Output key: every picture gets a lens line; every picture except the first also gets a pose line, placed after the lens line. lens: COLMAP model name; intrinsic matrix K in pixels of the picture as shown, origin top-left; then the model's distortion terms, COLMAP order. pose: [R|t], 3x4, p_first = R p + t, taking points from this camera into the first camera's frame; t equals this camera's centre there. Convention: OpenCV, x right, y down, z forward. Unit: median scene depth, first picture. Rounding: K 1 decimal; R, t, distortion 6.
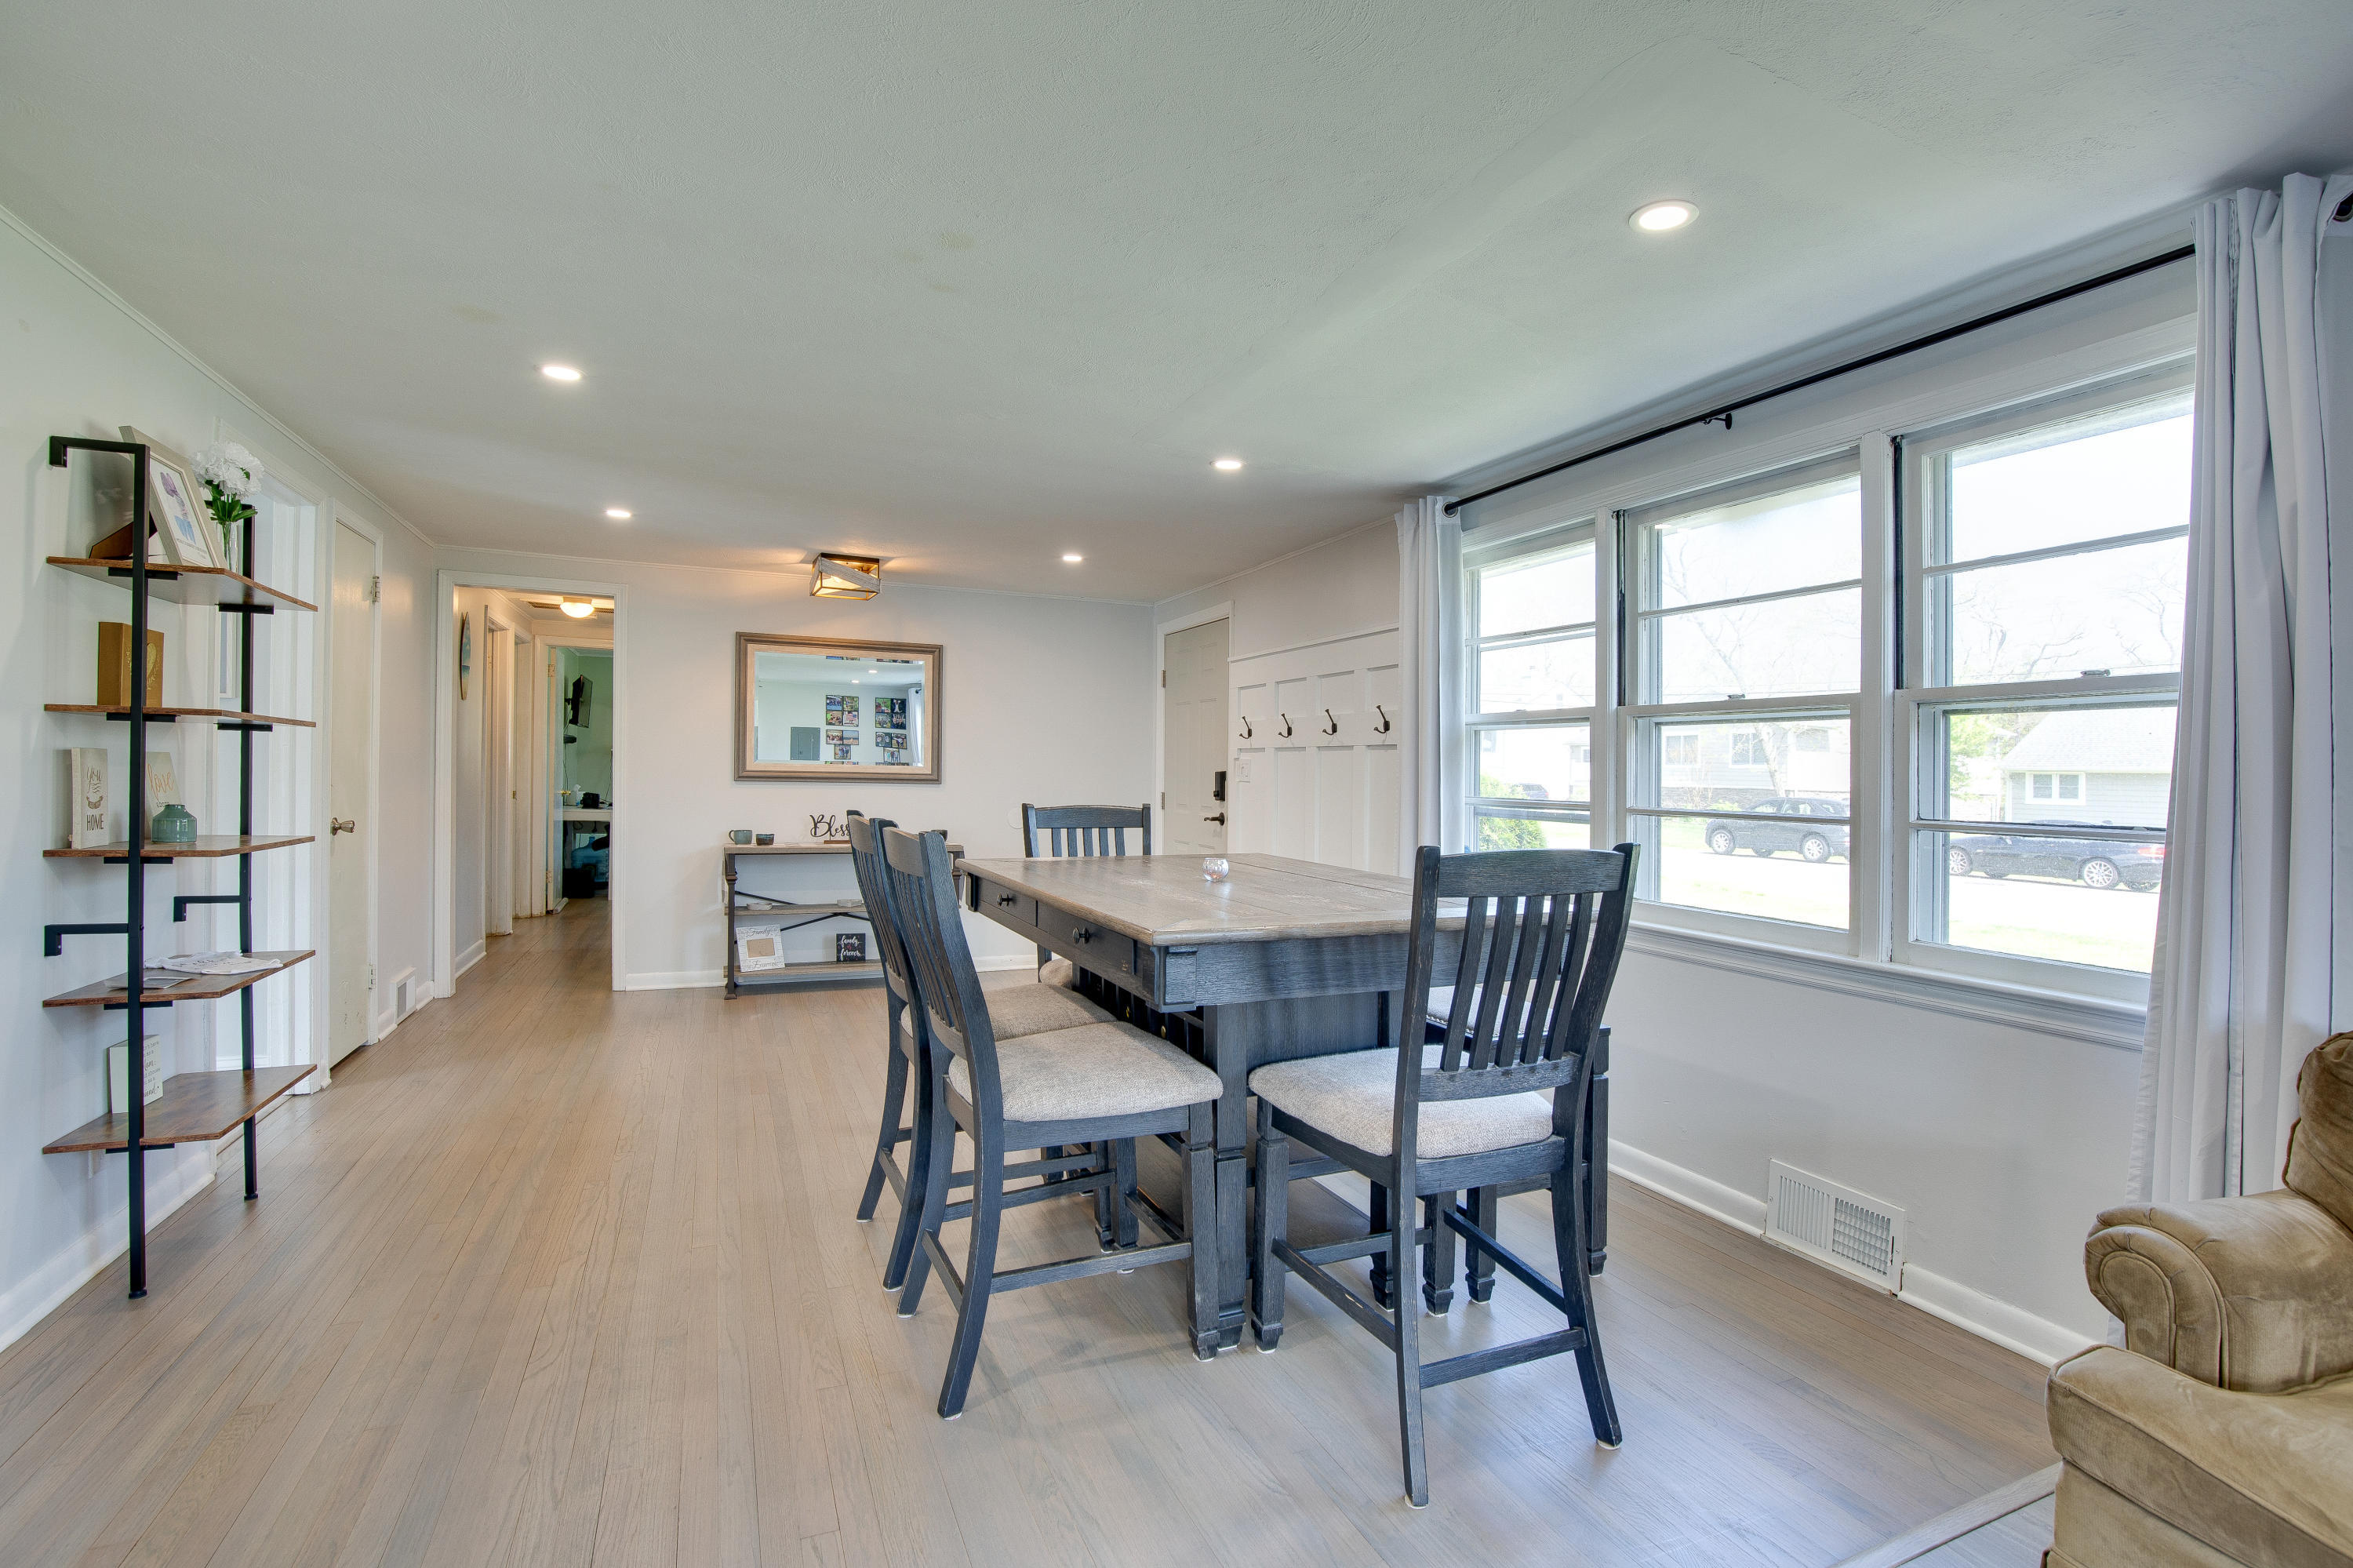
lens RADIAL K [[1083.8, 0, 1176.5], [0, 1083.8, 784.0], [0, 0, 1]] dist [-0.047411, 0.000307]
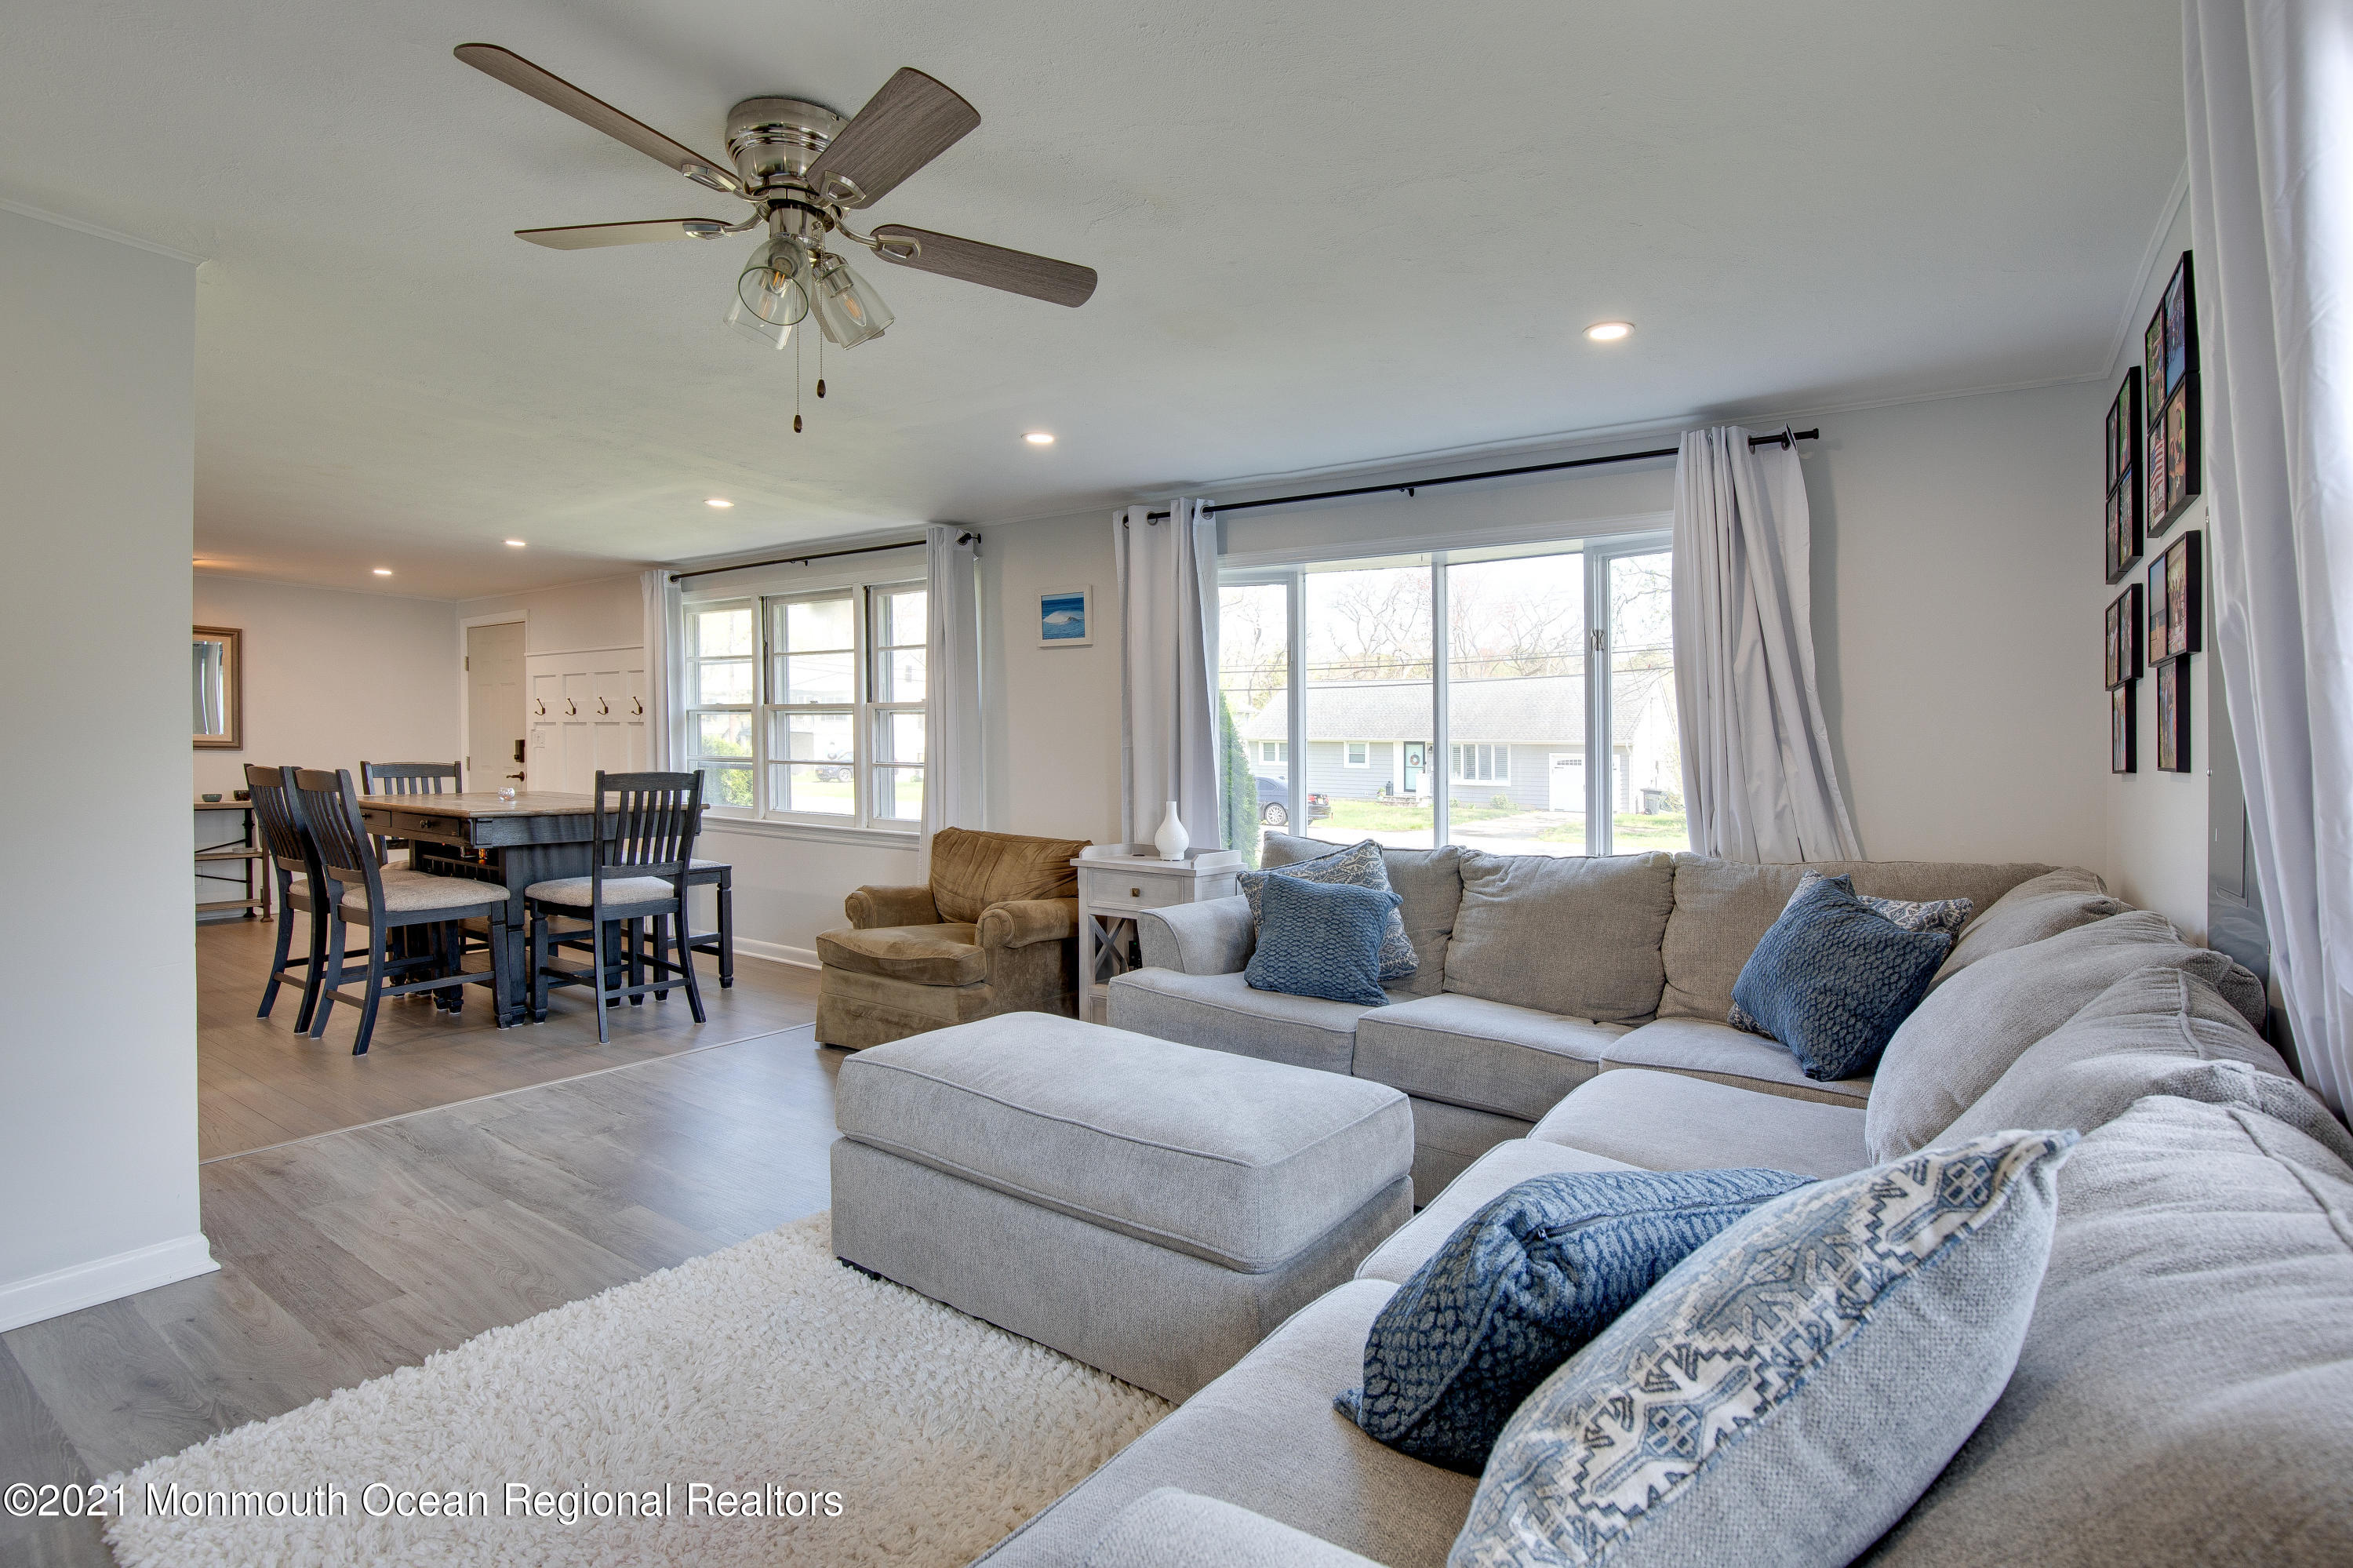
lens RADIAL K [[1104.1, 0, 1191.7], [0, 1104.1, 789.3], [0, 0, 1]] dist [-0.027722, -0.000283]
pose [[0.838385, -0.021634, 0.544650, 0.001995], [0.003326, 0.999397, 0.034576, 0.009983], [-0.545069, -0.027177, 0.837951, -1.002572]]
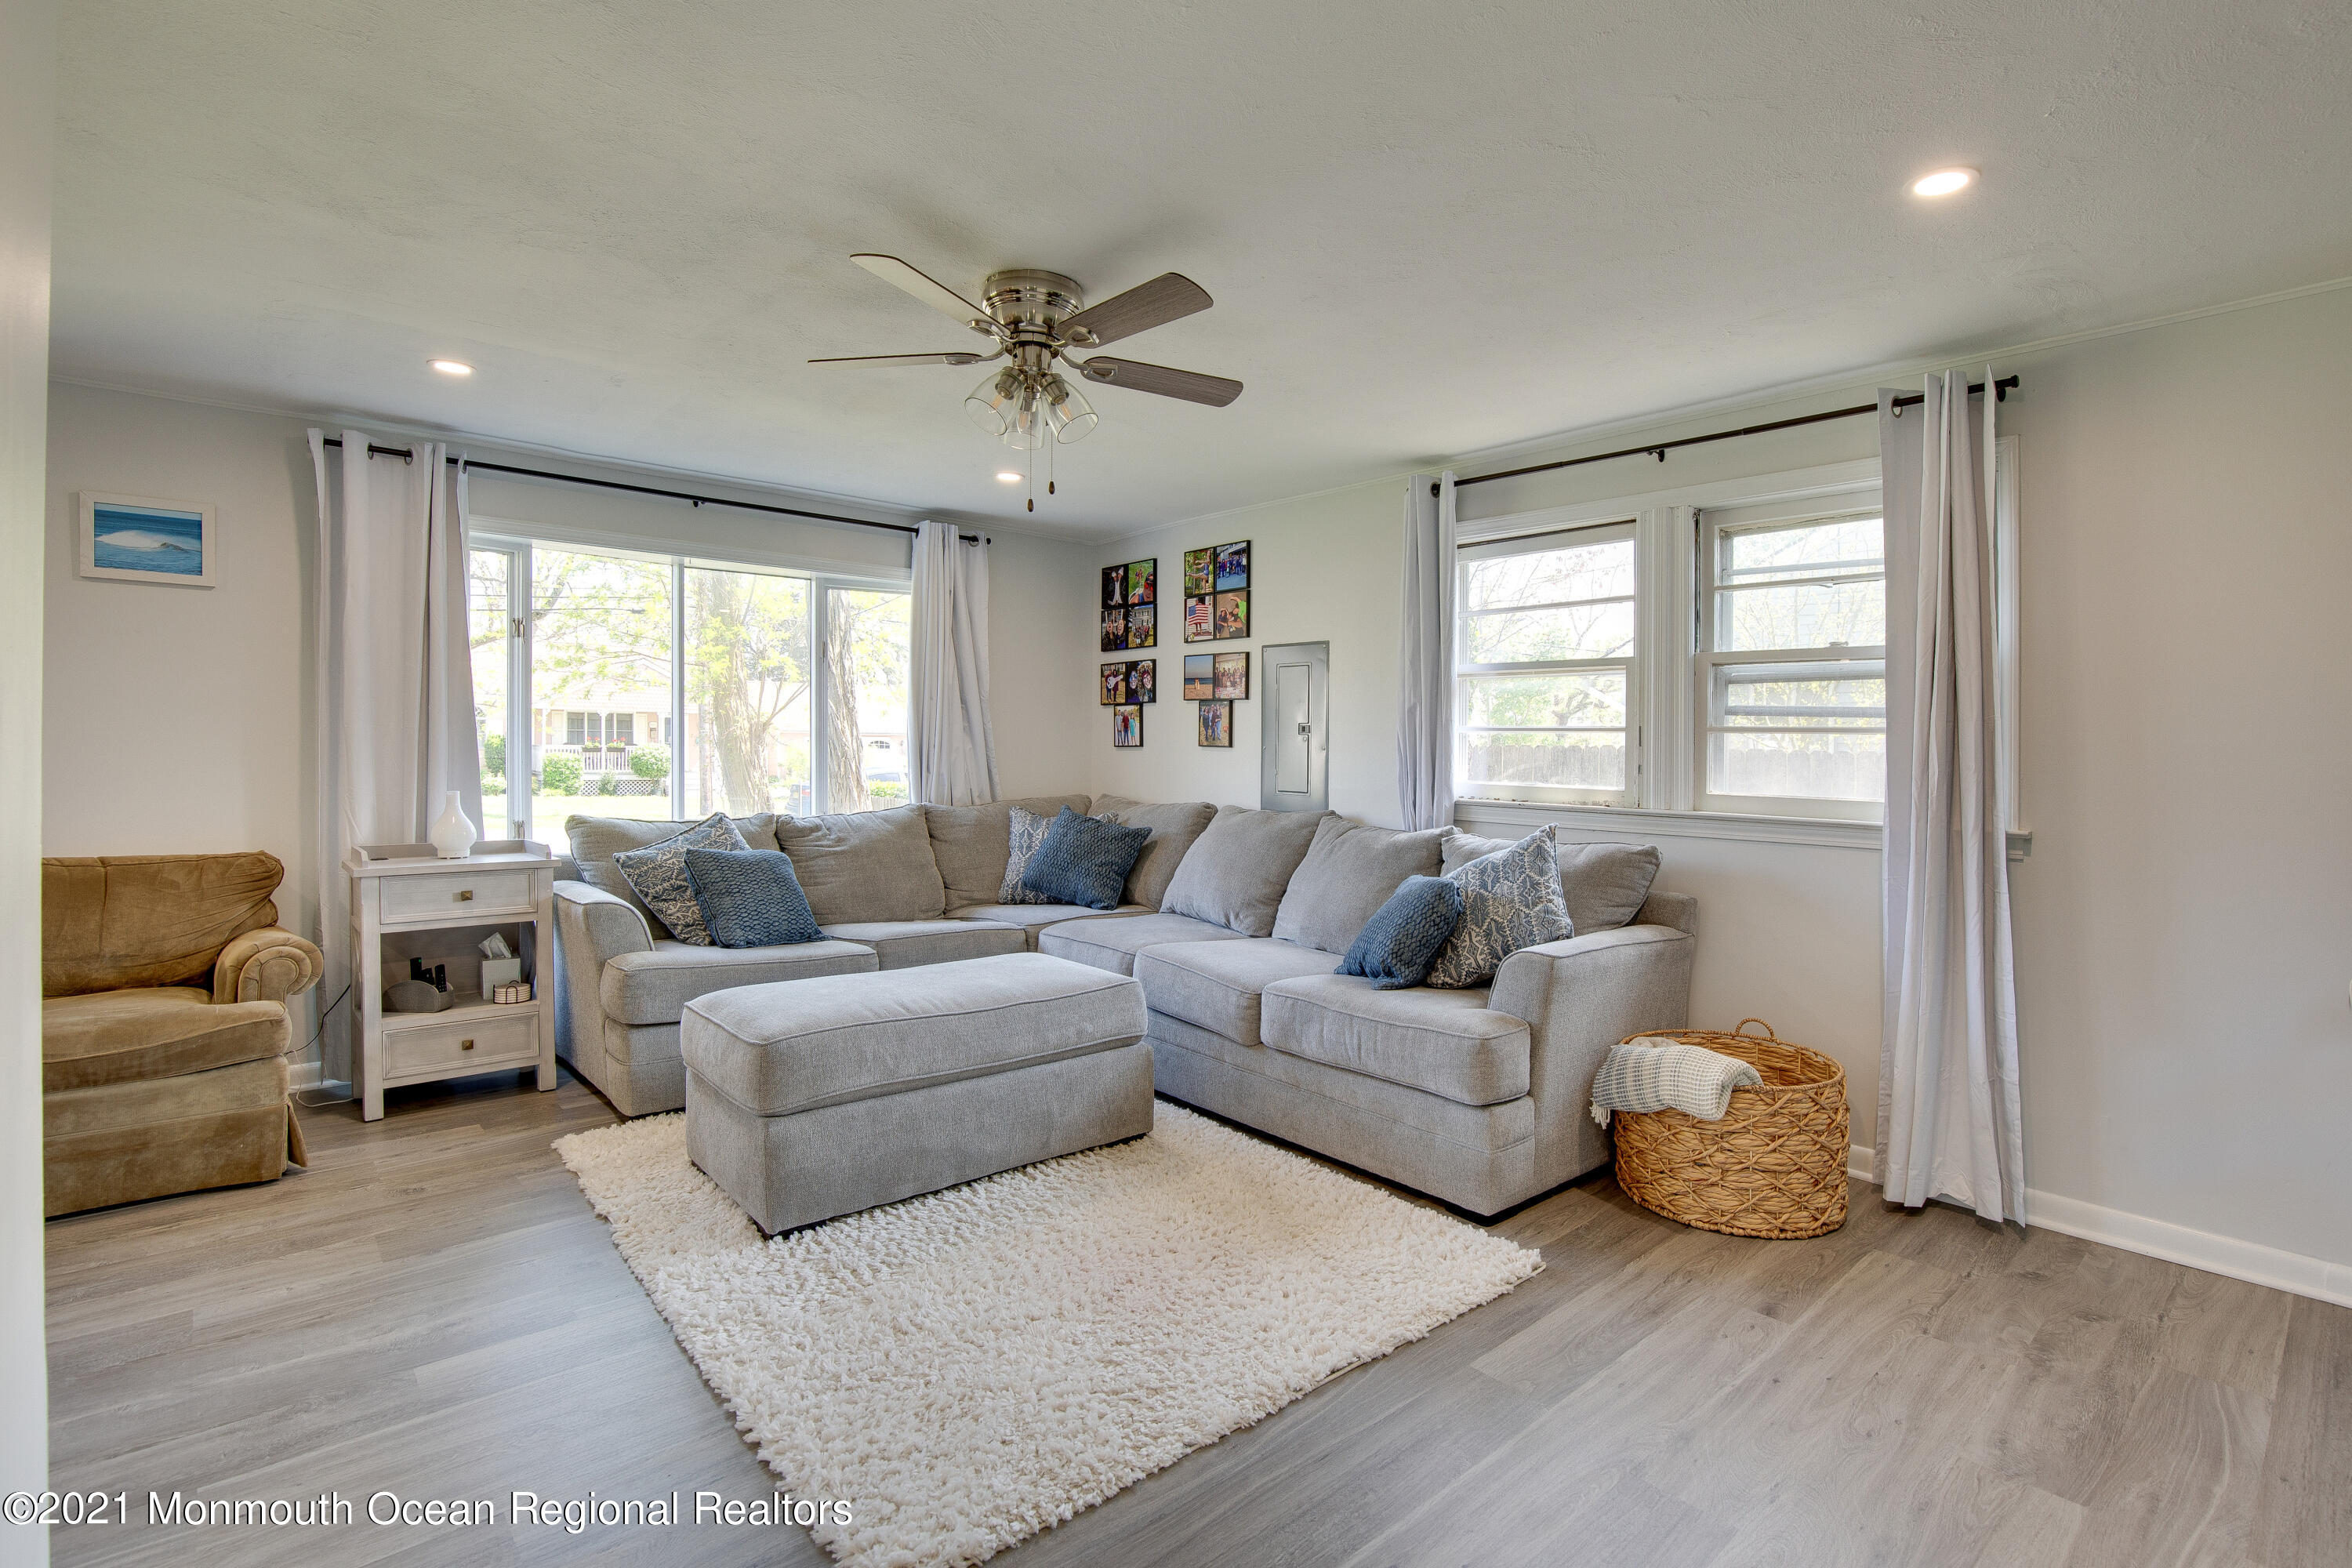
lens RADIAL K [[1099.5, 0, 1205.5], [0, 1099.5, 774.5], [0, 0, 1]] dist [-0.024374, 0.001081]
pose [[-0.318269, -0.050088, 0.946676, -0.644508], [-0.012979, 0.998740, 0.048479, -0.013251], [-0.947911, 0.003142, -0.318519, -0.255480]]
